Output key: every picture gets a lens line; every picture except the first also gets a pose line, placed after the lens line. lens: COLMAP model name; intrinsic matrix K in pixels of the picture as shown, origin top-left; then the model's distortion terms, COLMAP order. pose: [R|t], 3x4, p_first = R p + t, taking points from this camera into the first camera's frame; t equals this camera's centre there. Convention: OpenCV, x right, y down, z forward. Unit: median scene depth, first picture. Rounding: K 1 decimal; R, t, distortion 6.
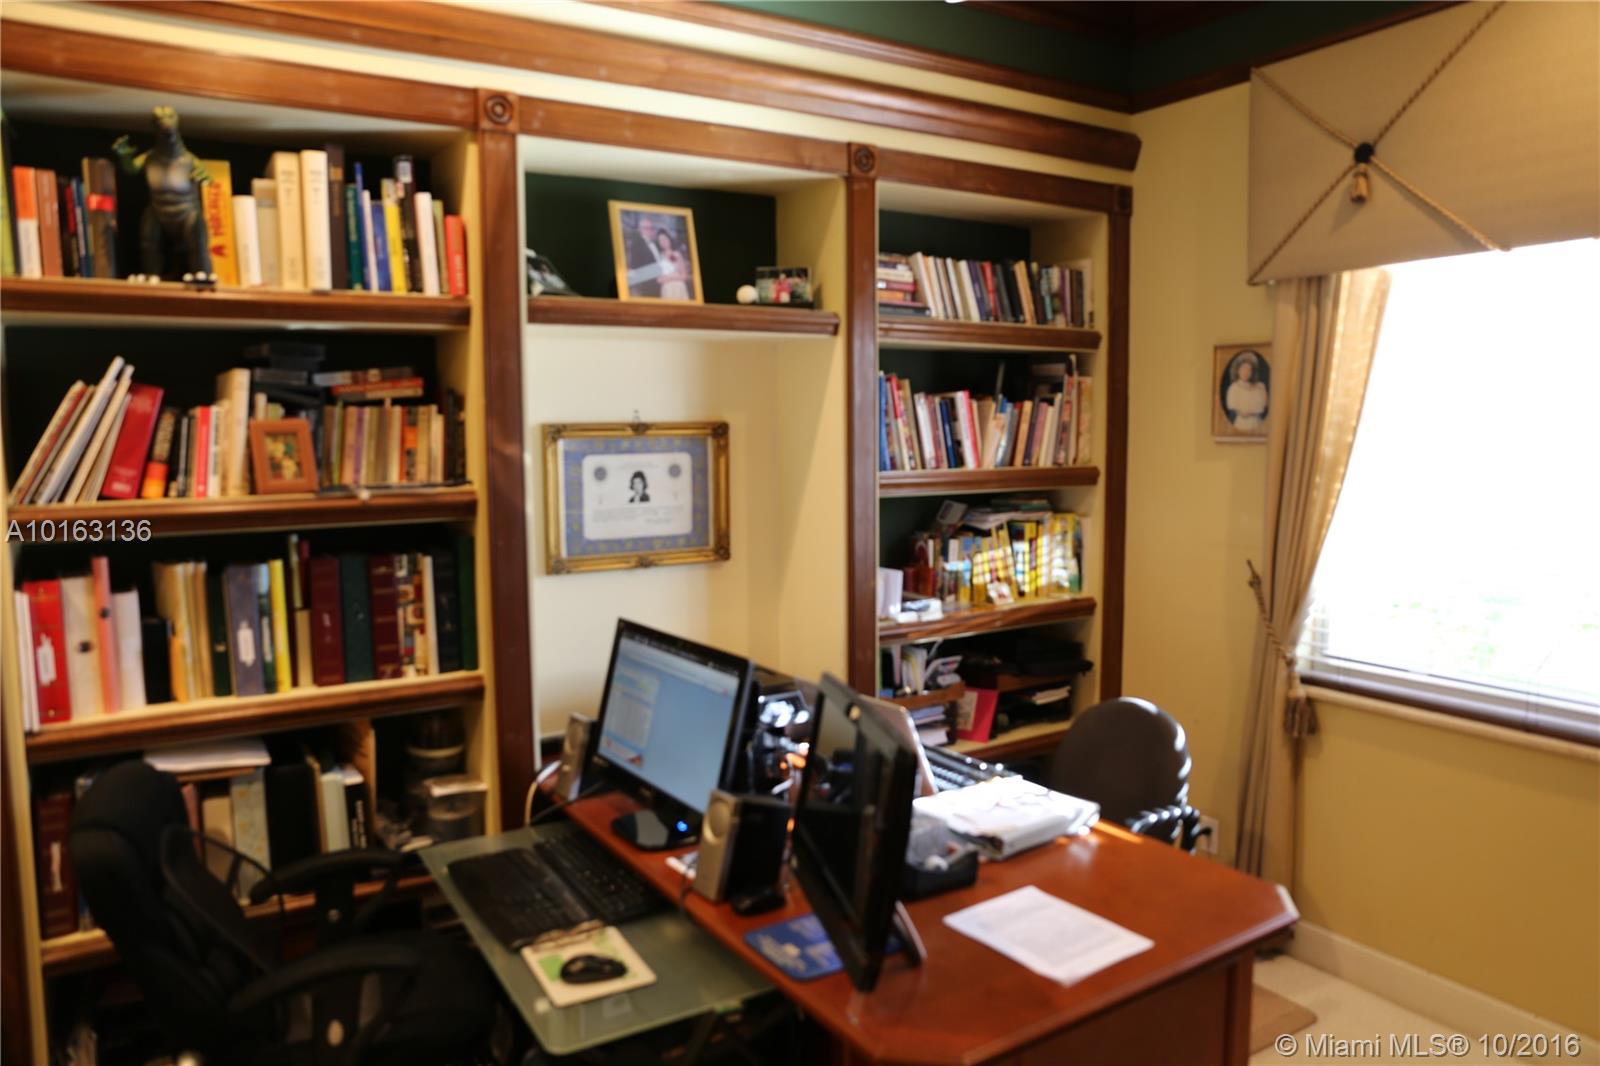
lens RADIAL K [[1098.2, 0, 800.0], [0, 1098.2, 533.0], [0, 0, 1]] dist [-0.108809, 0.089985]
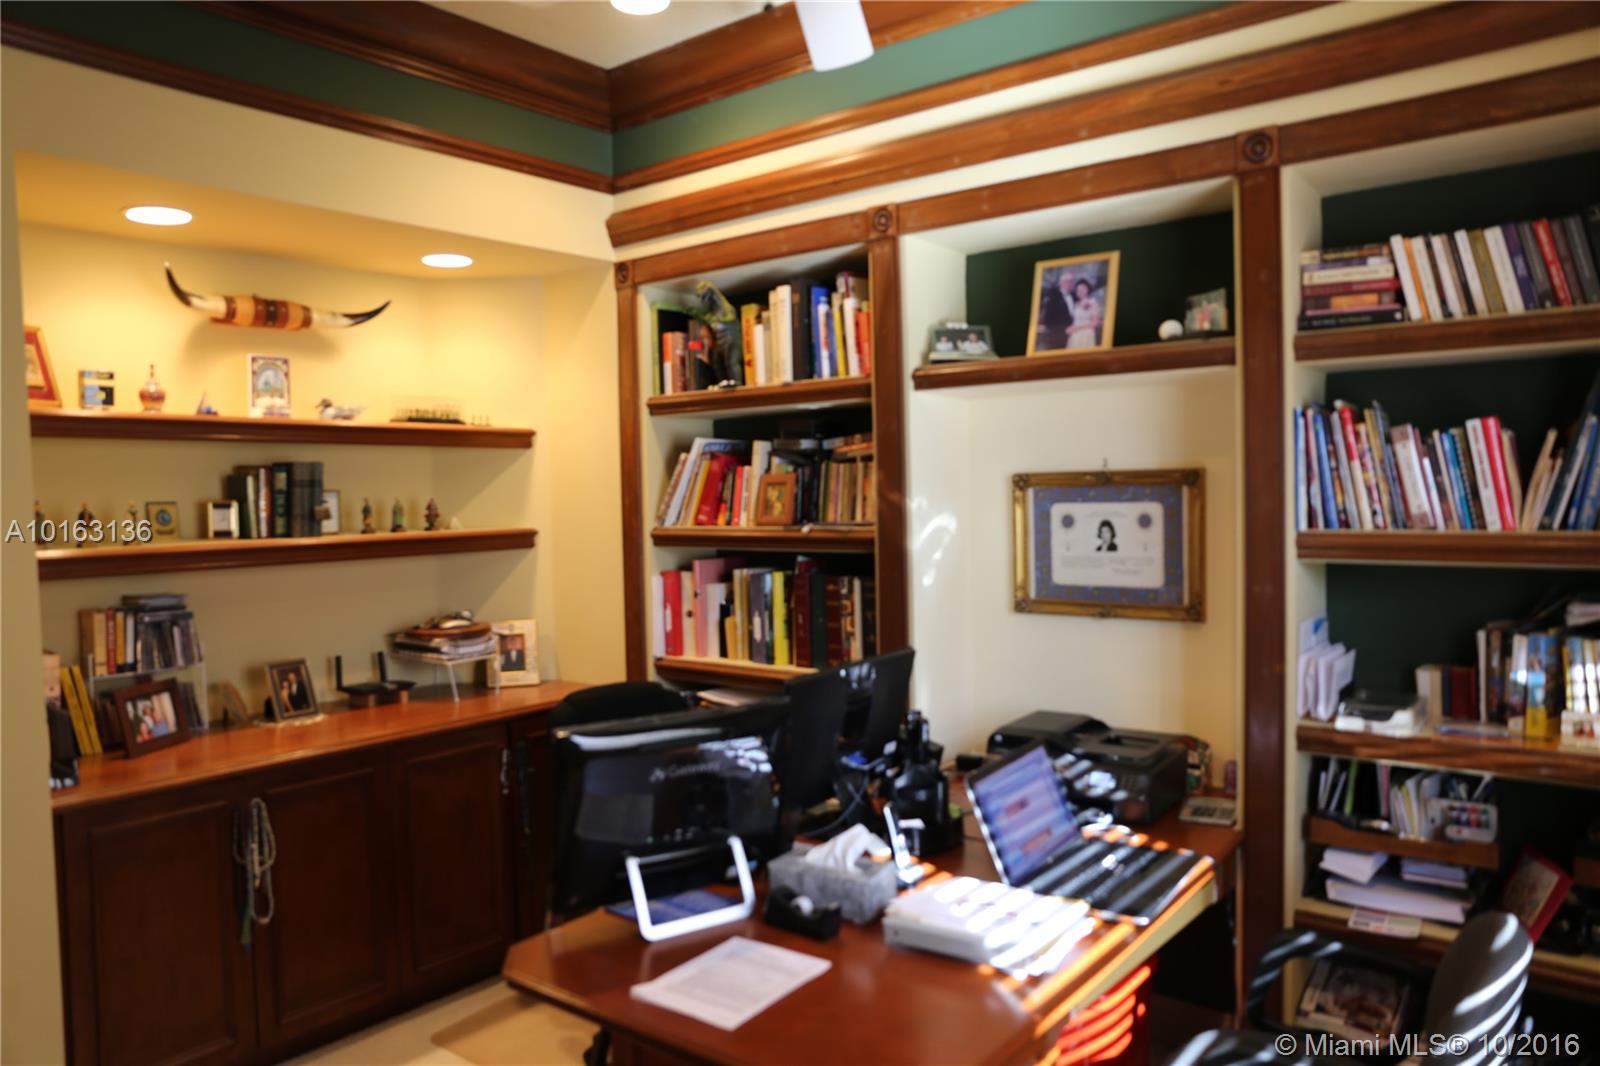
lens RADIAL K [[1098.2, 0, 800.0], [0, 1098.2, 533.0], [0, 0, 1]] dist [-0.108809, 0.089985]
pose [[0.344353, 0.036384, -0.938135, 0.747498], [-0.075439, 0.997090, 0.010980, -0.037700], [0.935804, 0.066991, 0.346096, 0.434993]]
